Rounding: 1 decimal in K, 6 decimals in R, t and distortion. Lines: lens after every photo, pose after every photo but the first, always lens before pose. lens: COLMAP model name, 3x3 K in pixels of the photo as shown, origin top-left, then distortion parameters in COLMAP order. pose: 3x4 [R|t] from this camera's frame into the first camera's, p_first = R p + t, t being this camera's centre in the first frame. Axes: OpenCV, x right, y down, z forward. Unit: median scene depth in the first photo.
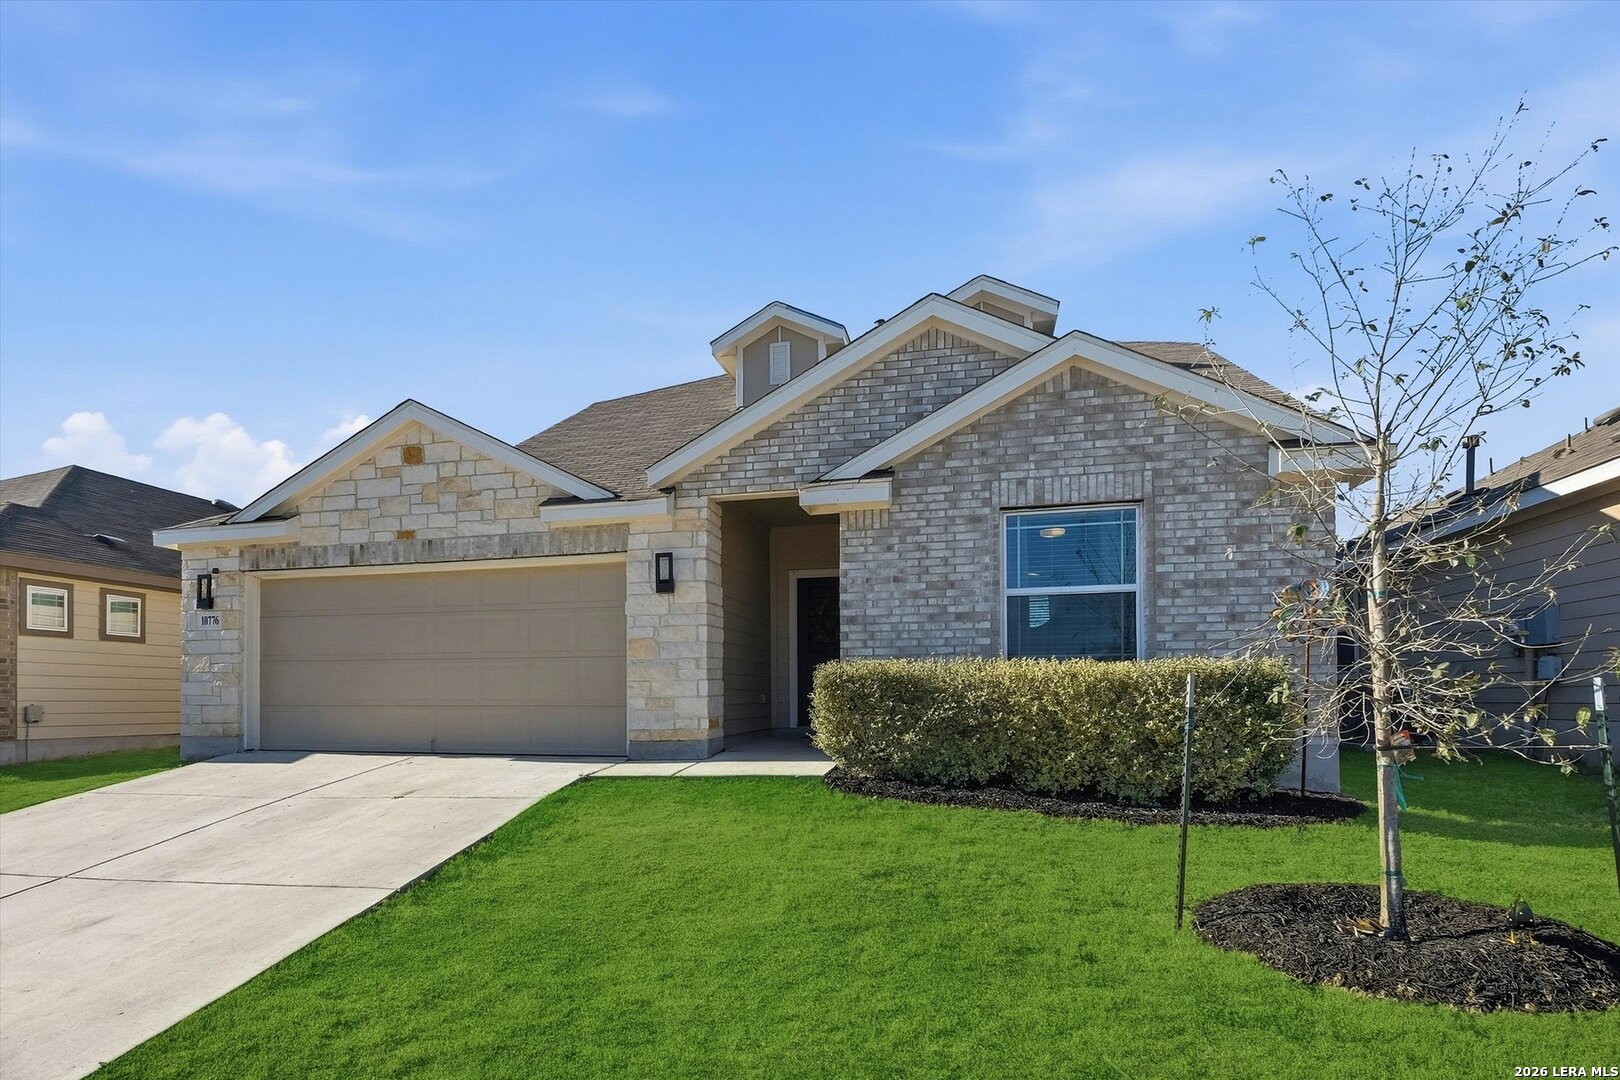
lens RADIAL K [[636.4, 0, 809.9], [0, 636.4, 518.6], [0, 0, 1]] dist [-0.000500, -0.000076]
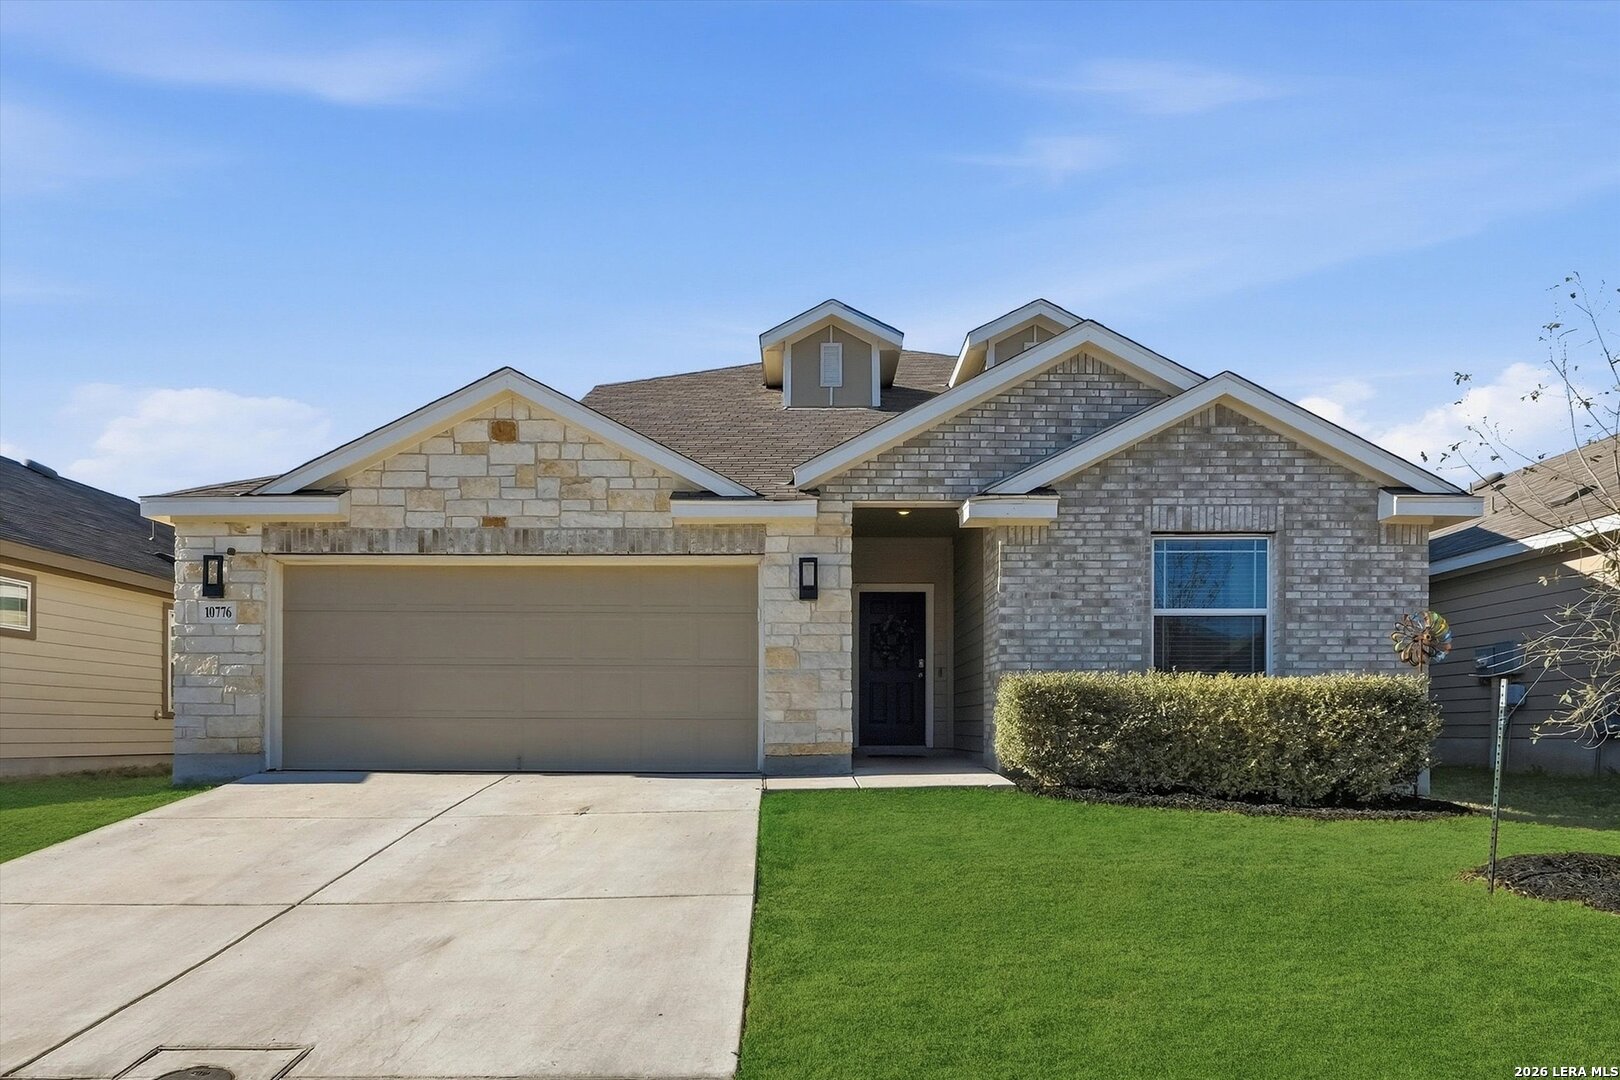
lens RADIAL K [[703.2, 0, 777.8], [0, 703.2, 533.4], [0, 0, 1]] dist [-0.000028, -0.000068]
pose [[0.979993, 0.058712, 0.190174, -0.482231], [-0.058655, 0.998261, -0.005937, 0.026797], [-0.190191, -0.005336, 0.981733, -0.021549]]
